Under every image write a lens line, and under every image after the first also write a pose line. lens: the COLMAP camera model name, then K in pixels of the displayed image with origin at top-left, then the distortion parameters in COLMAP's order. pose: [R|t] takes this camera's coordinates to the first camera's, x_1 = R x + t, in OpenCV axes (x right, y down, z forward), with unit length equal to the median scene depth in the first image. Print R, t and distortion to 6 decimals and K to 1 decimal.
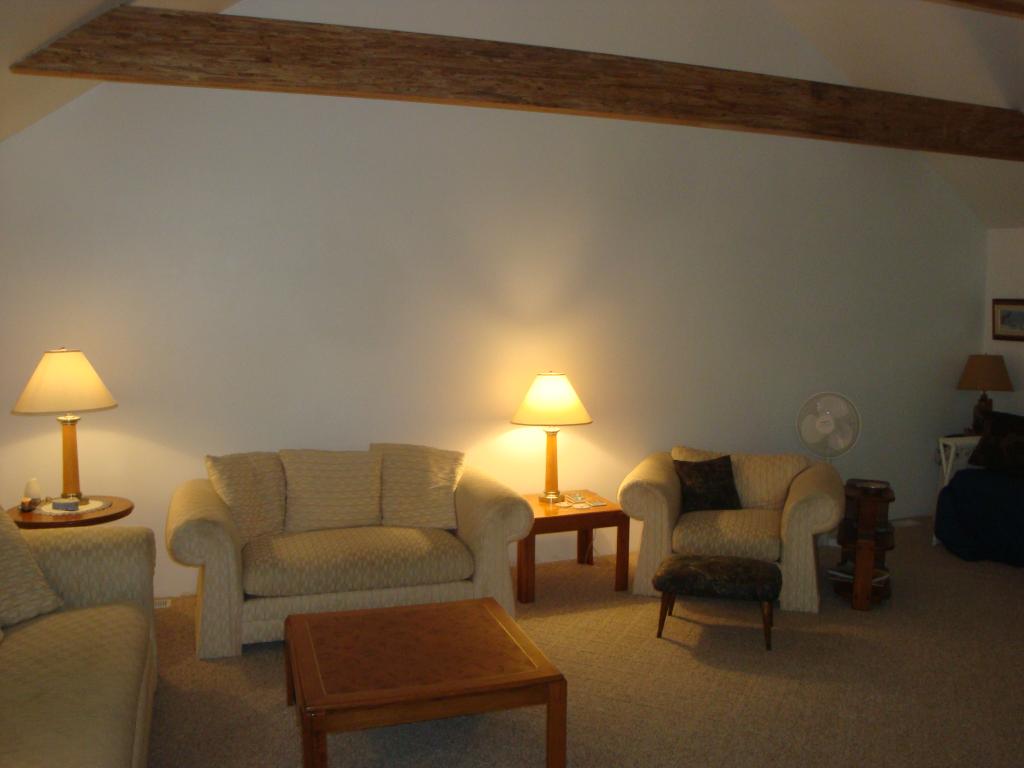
lens RADIAL K [[911.3, 0, 512.0], [0, 911.3, 384.0], [0, 0, 1]] dist [-0.125877, 0.011904]
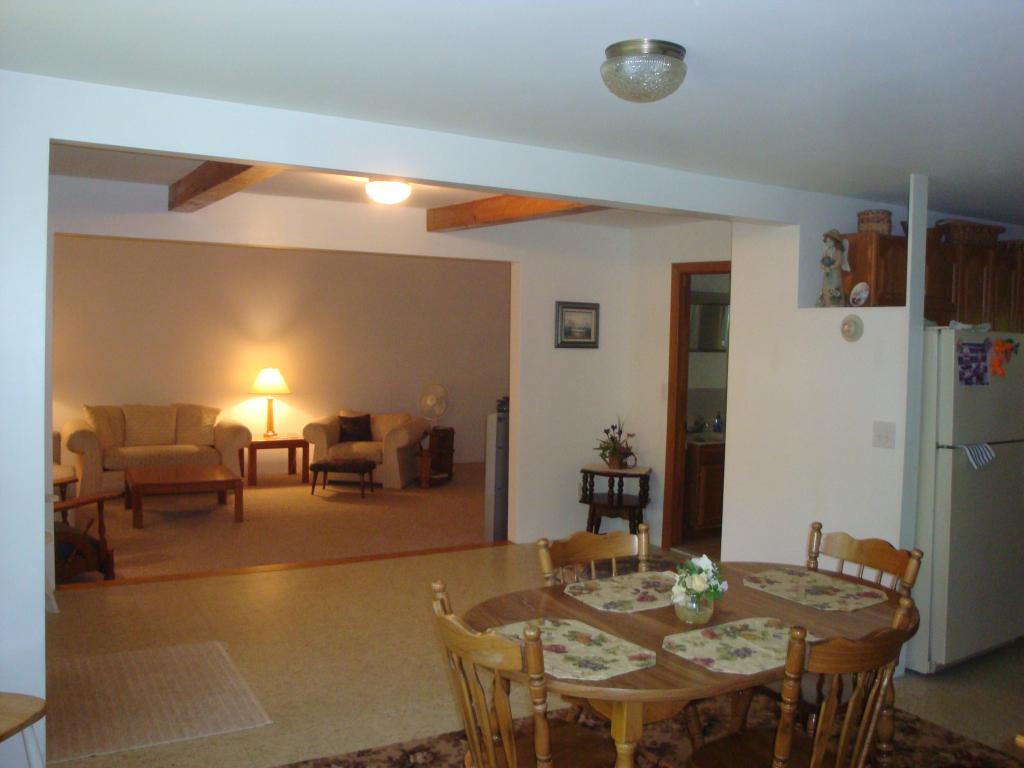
lens RADIAL K [[911.3, 0, 512.0], [0, 911.3, 384.0], [0, 0, 1]] dist [-0.125877, 0.011904]
pose [[0.984455, 0.007054, 0.175494, 0.216468], [0.000718, 0.999023, -0.044185, 0.108508], [-0.175634, 0.043624, 0.983489, -0.960082]]
